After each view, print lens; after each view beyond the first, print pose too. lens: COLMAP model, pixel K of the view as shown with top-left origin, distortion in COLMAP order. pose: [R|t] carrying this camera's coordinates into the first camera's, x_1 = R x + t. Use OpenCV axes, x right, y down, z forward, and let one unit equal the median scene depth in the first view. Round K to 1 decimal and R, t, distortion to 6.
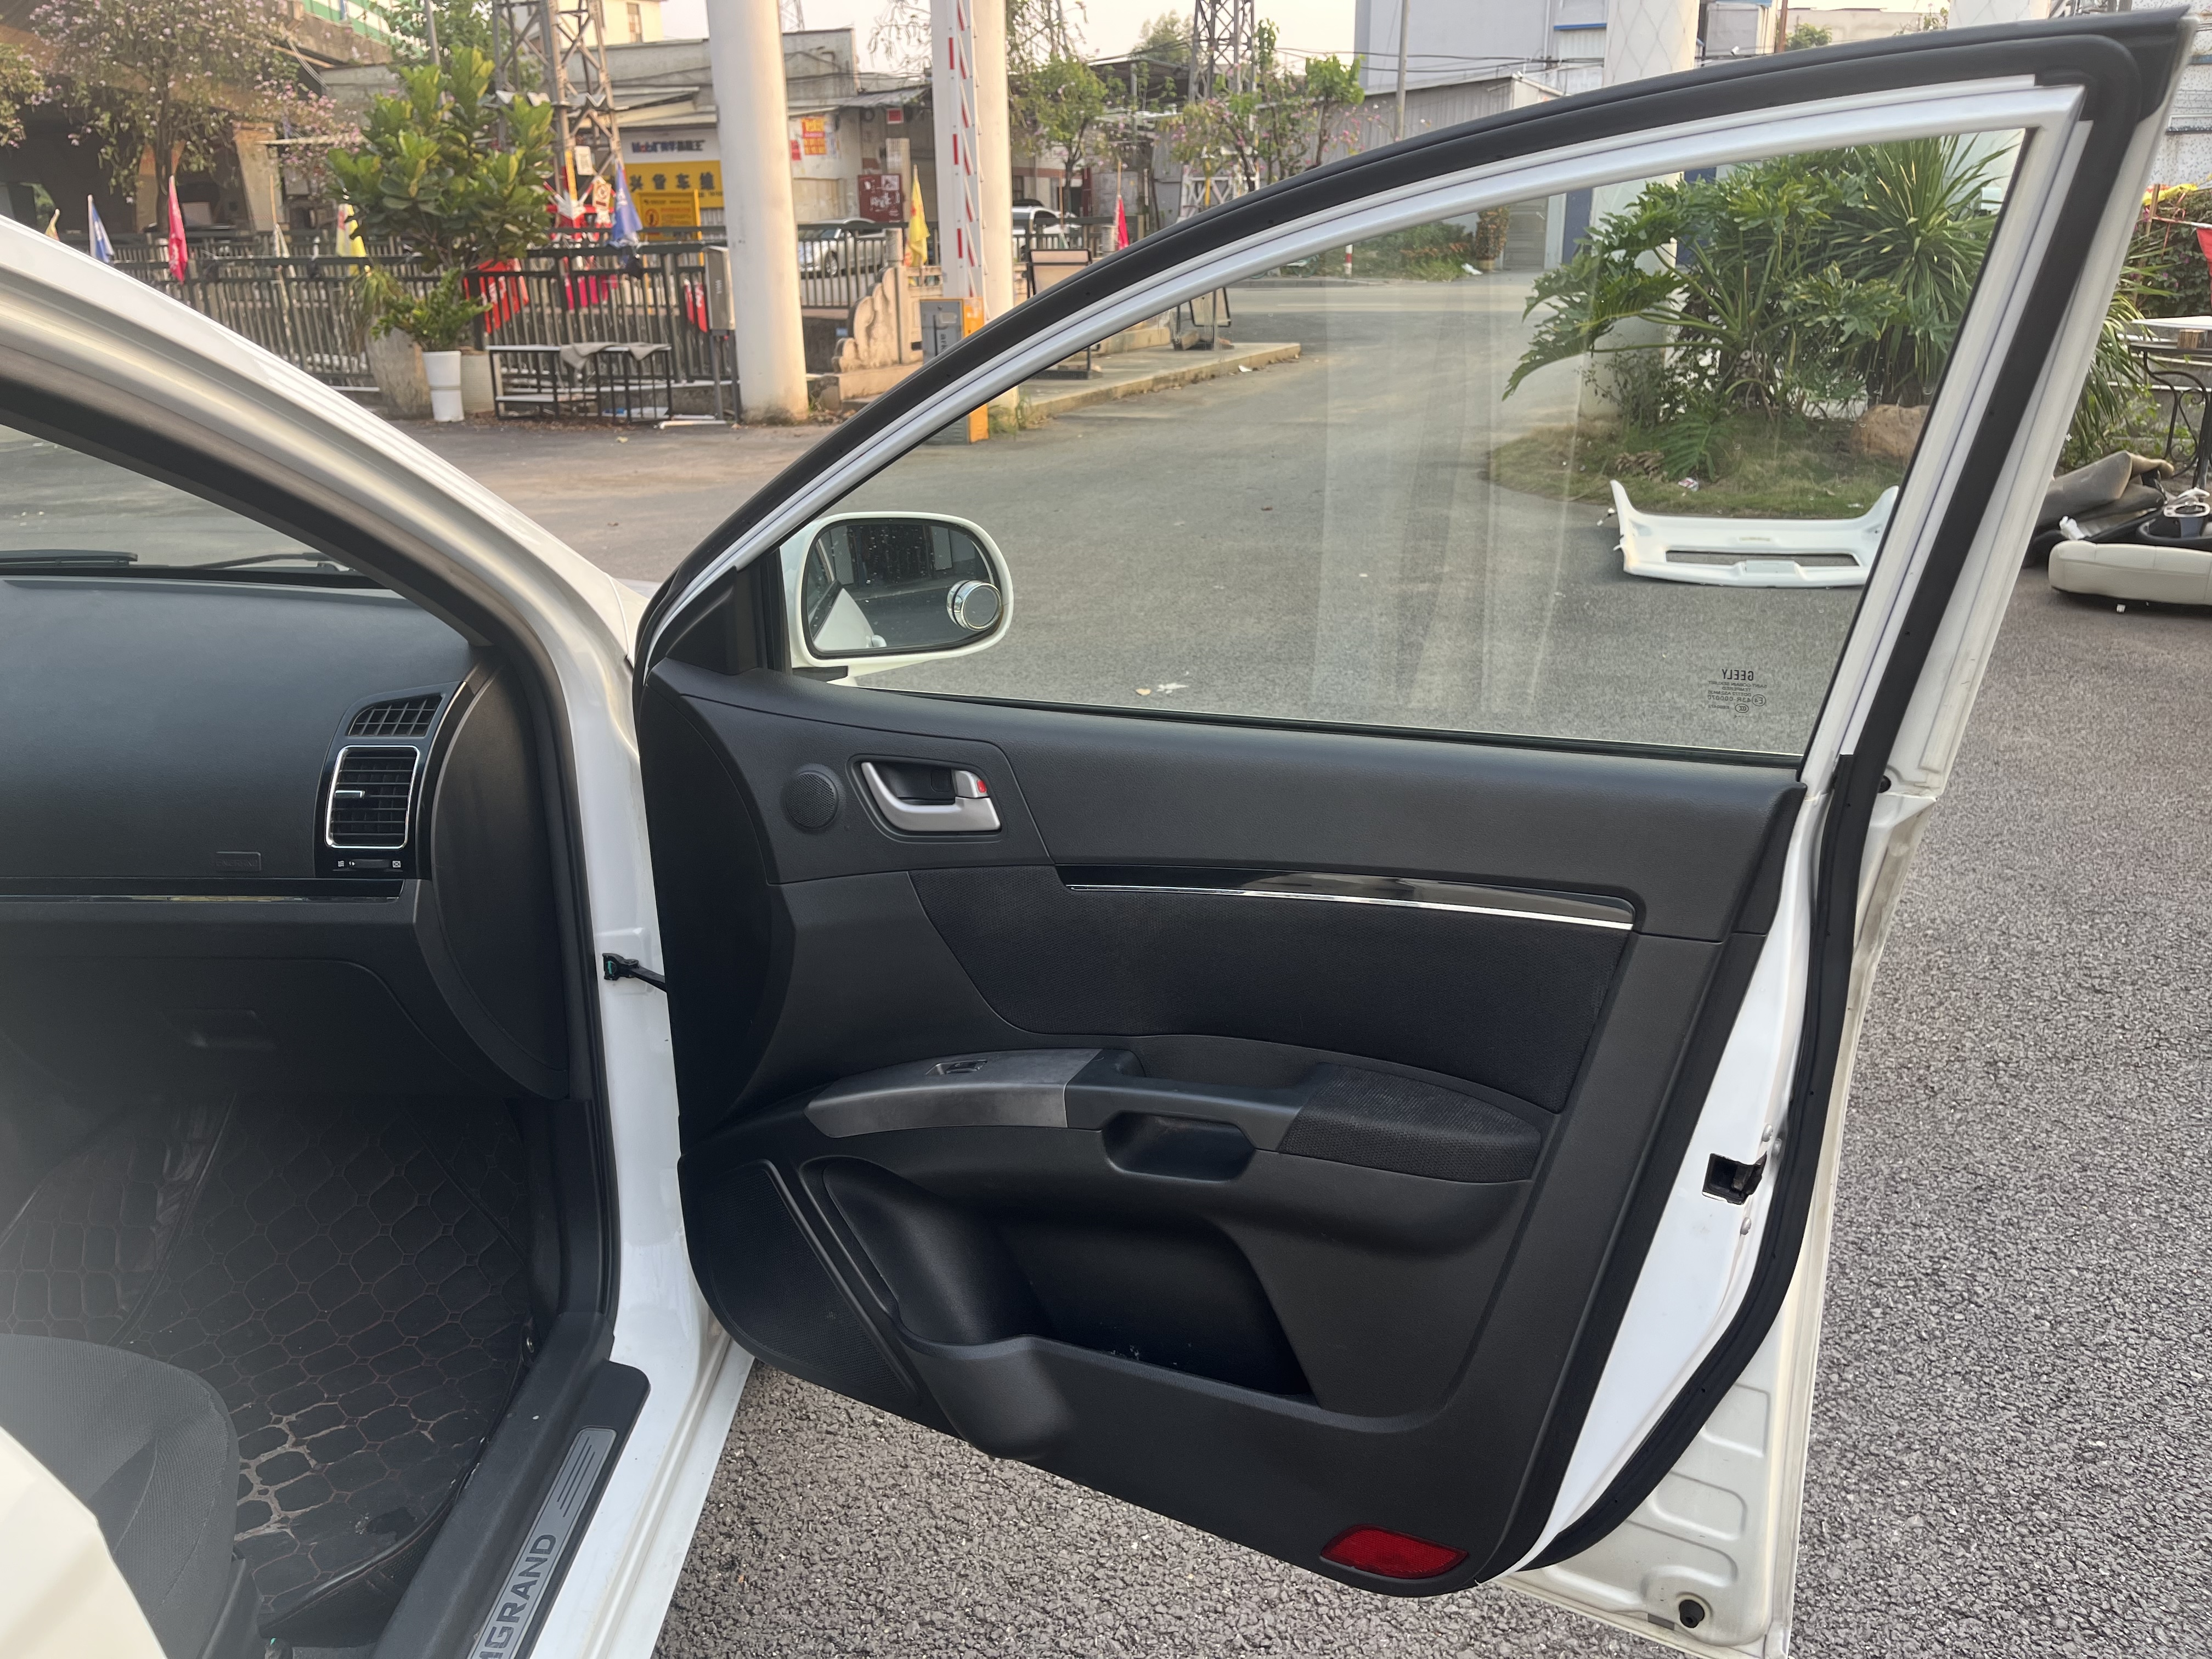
lens RADIAL K [[1672.0, 0, 1087.7], [0, 1672.0, 826.6], [0, 0, 1]] dist [0.014938, 0.005157]
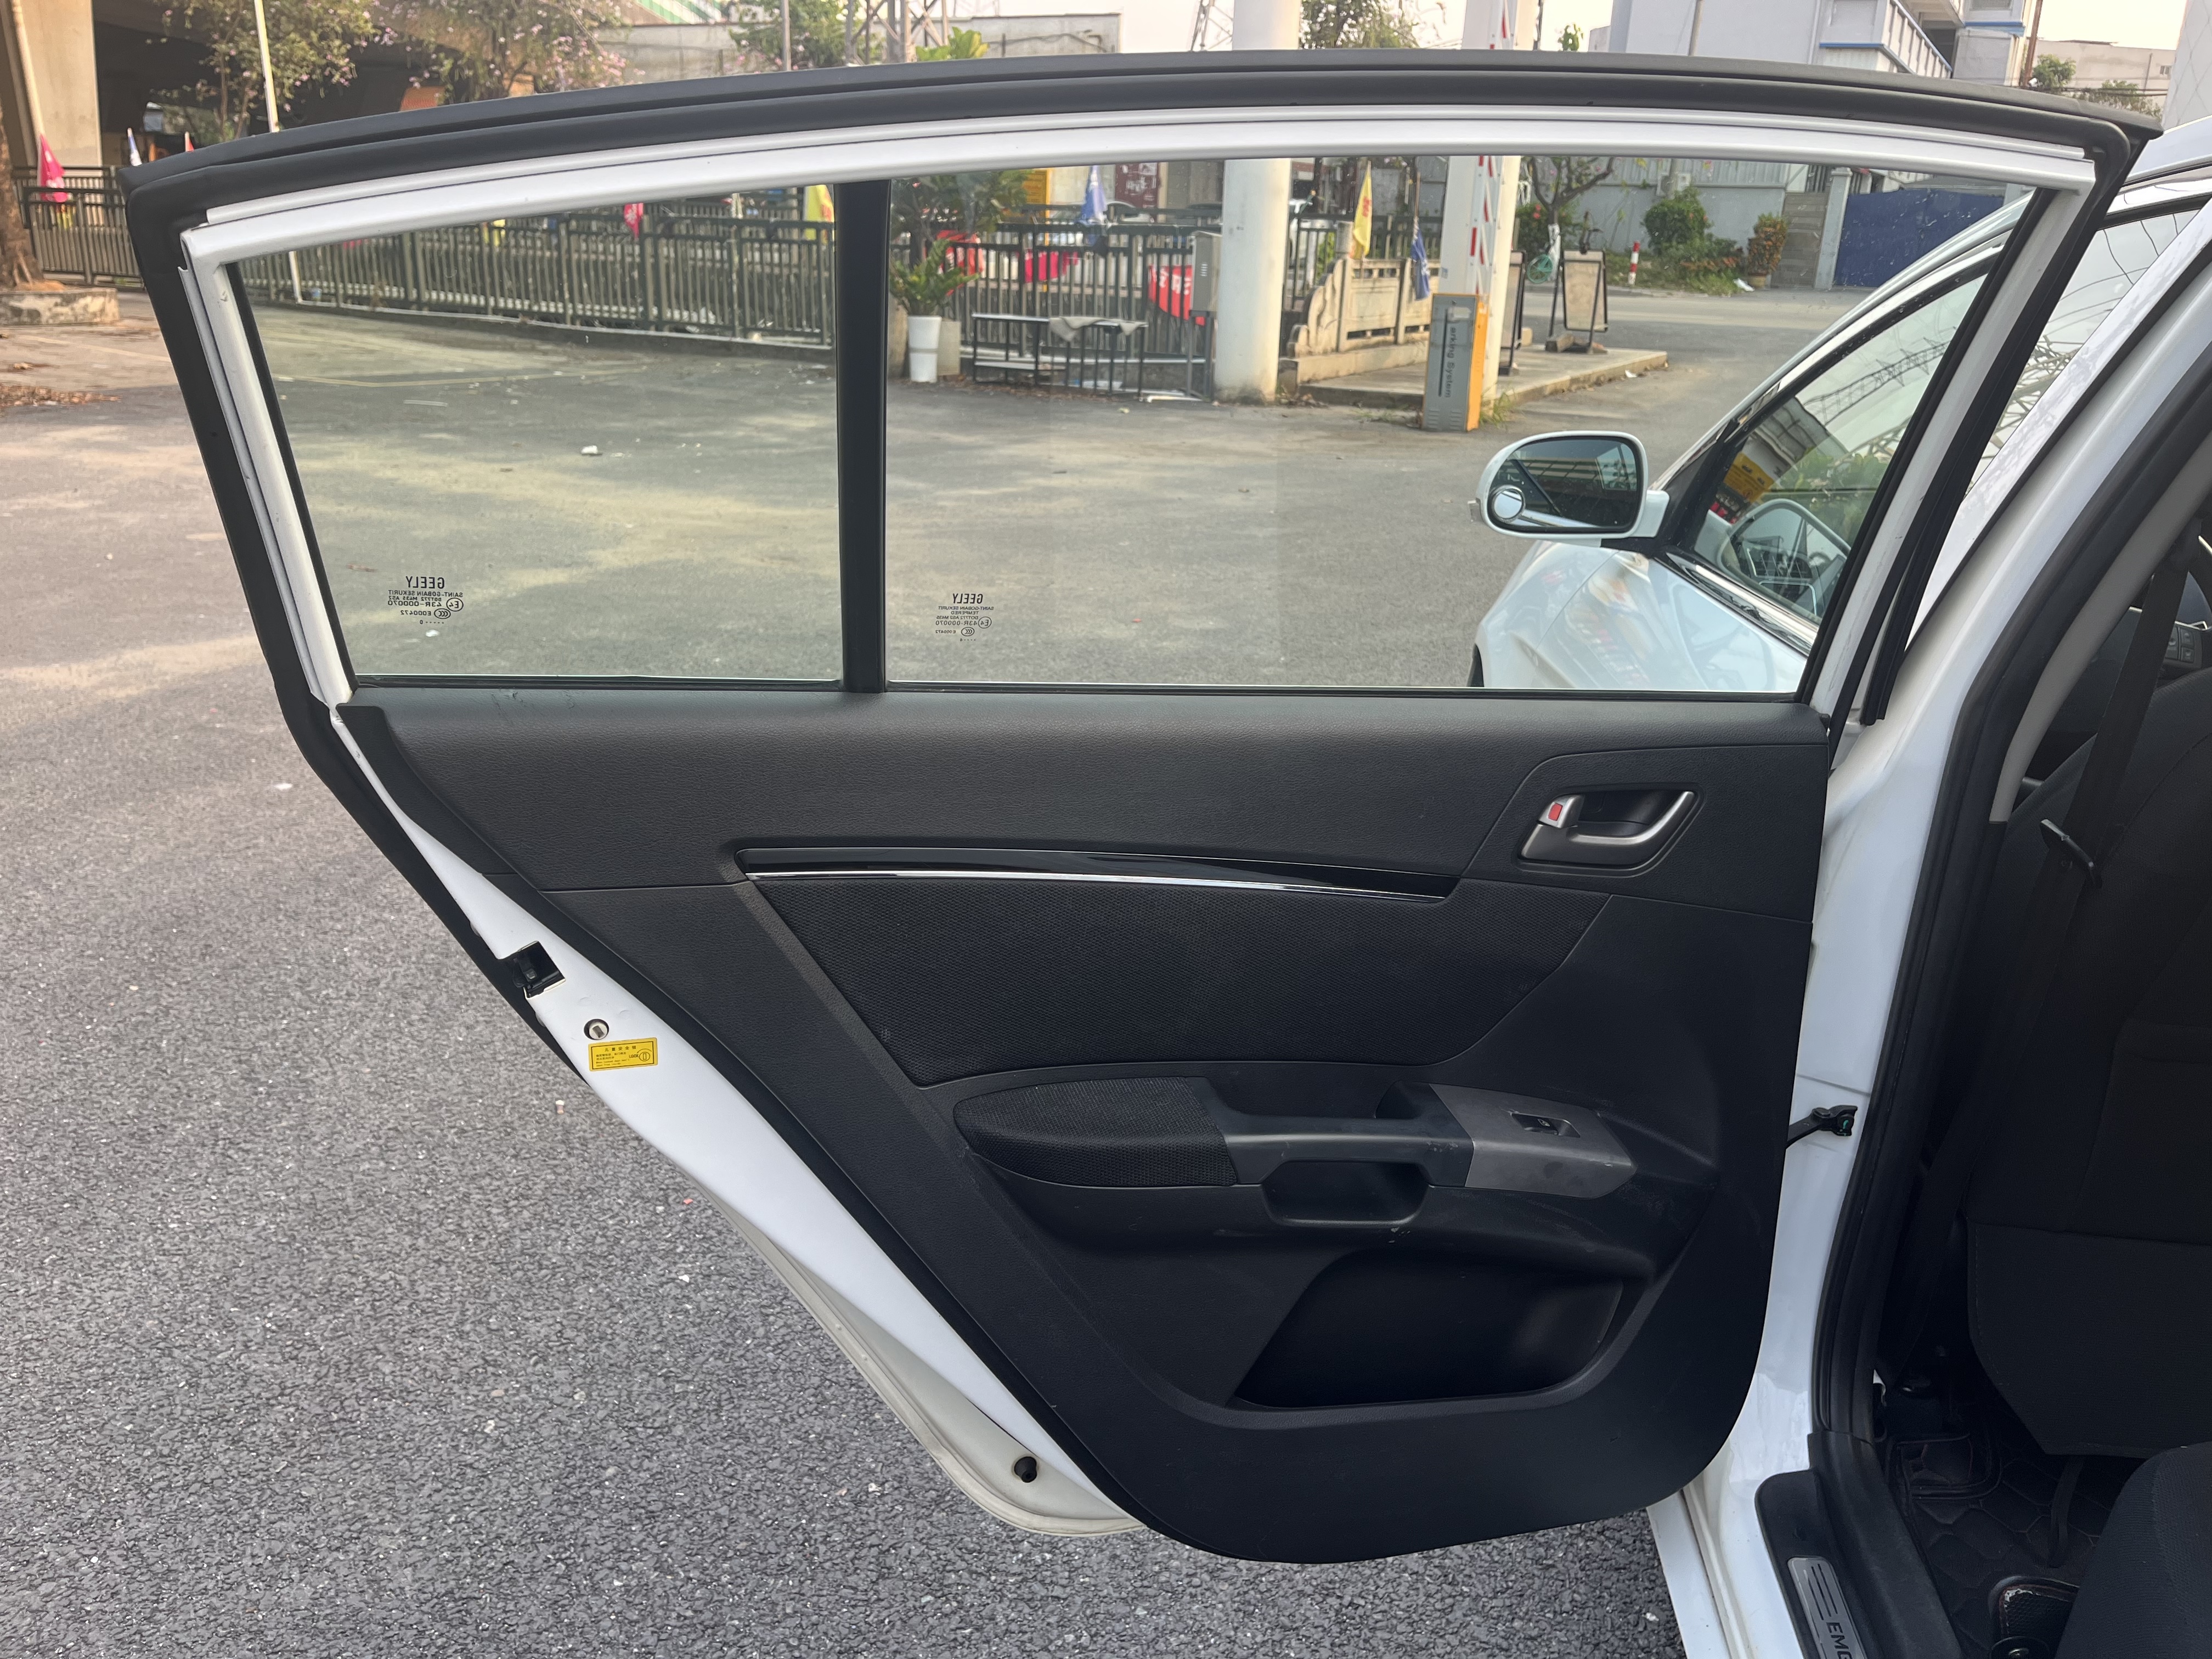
lens RADIAL K [[1651.4, 0, 1106.0], [0, 1651.4, 829.5], [0, 0, 1]] dist [0.054588, -0.071224]
pose [[0.995427, 0.076429, -0.057304, -0.182550], [-0.075794, 0.997036, 0.013182, 0.019482], [0.058141, -0.008779, 0.998270, -0.049011]]
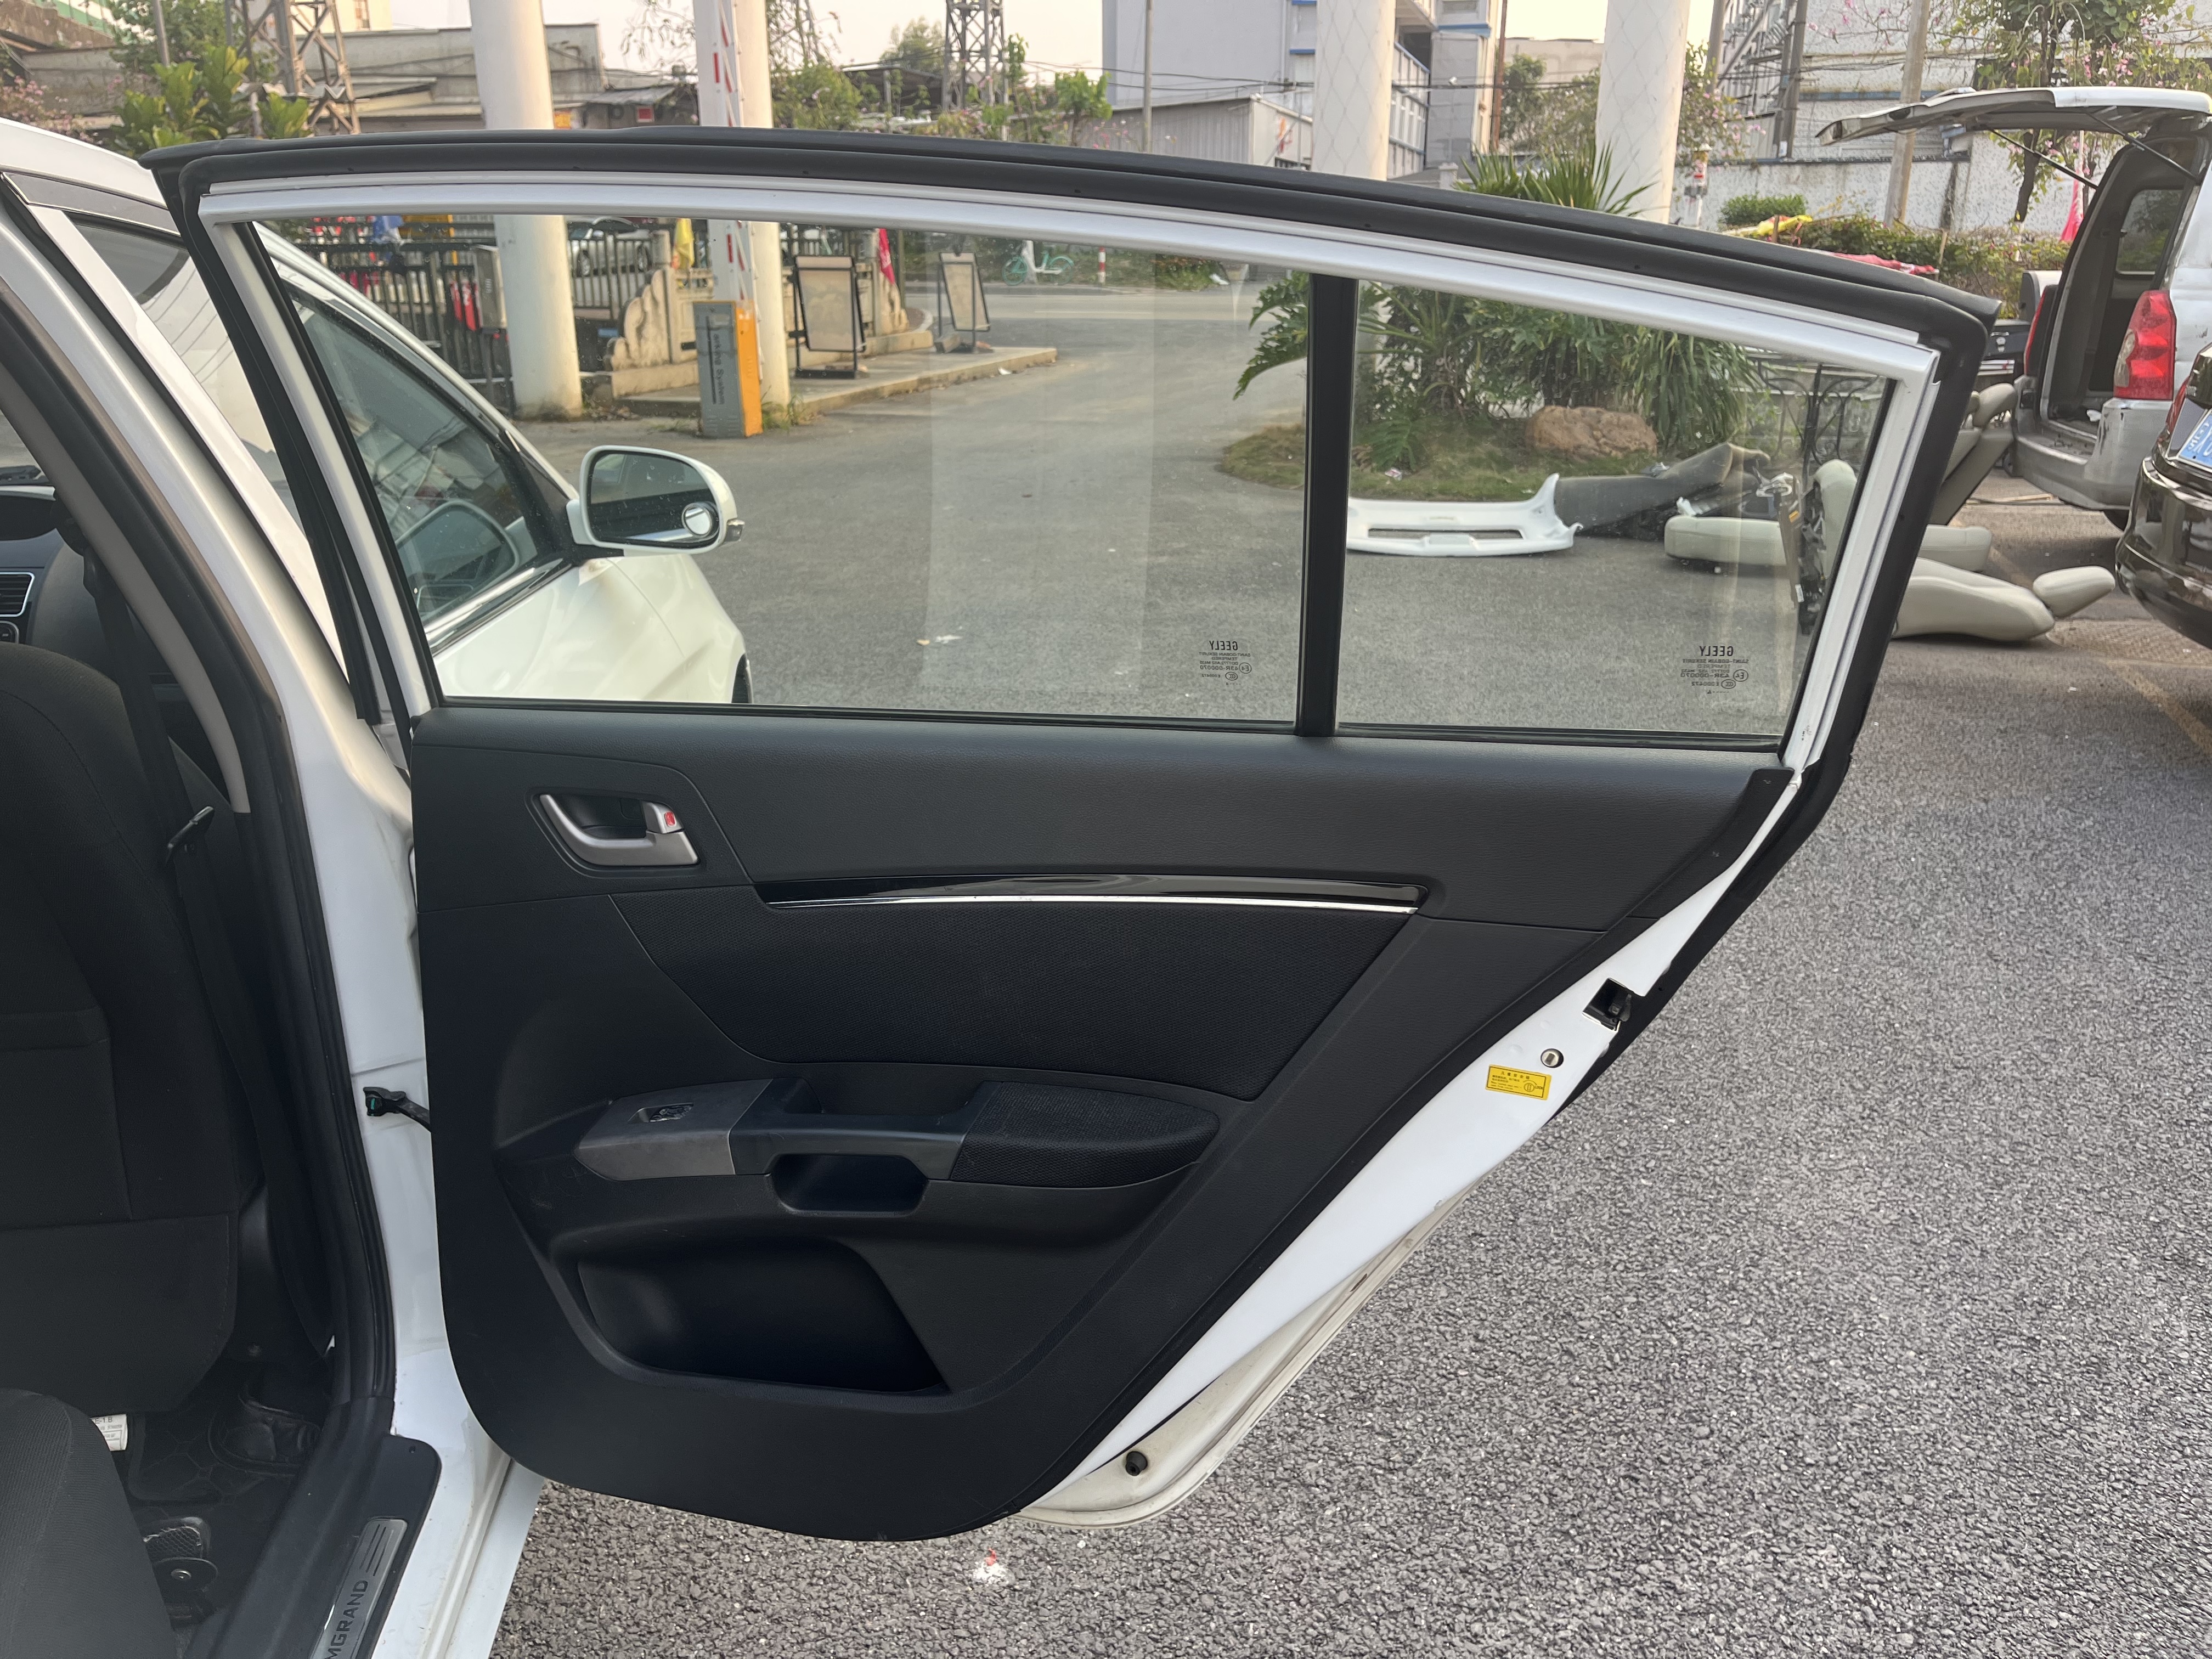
lens RADIAL K [[1670.6, 0, 1106.0], [0, 1670.6, 829.5], [0, 0, 1]] dist [0.019922, -0.011014]
pose [[0.989211, -0.031626, 0.143046, -0.003660], [0.031766, 0.999494, 0.001302, 0.019259], [-0.143015, 0.003256, 0.989715, -0.063362]]
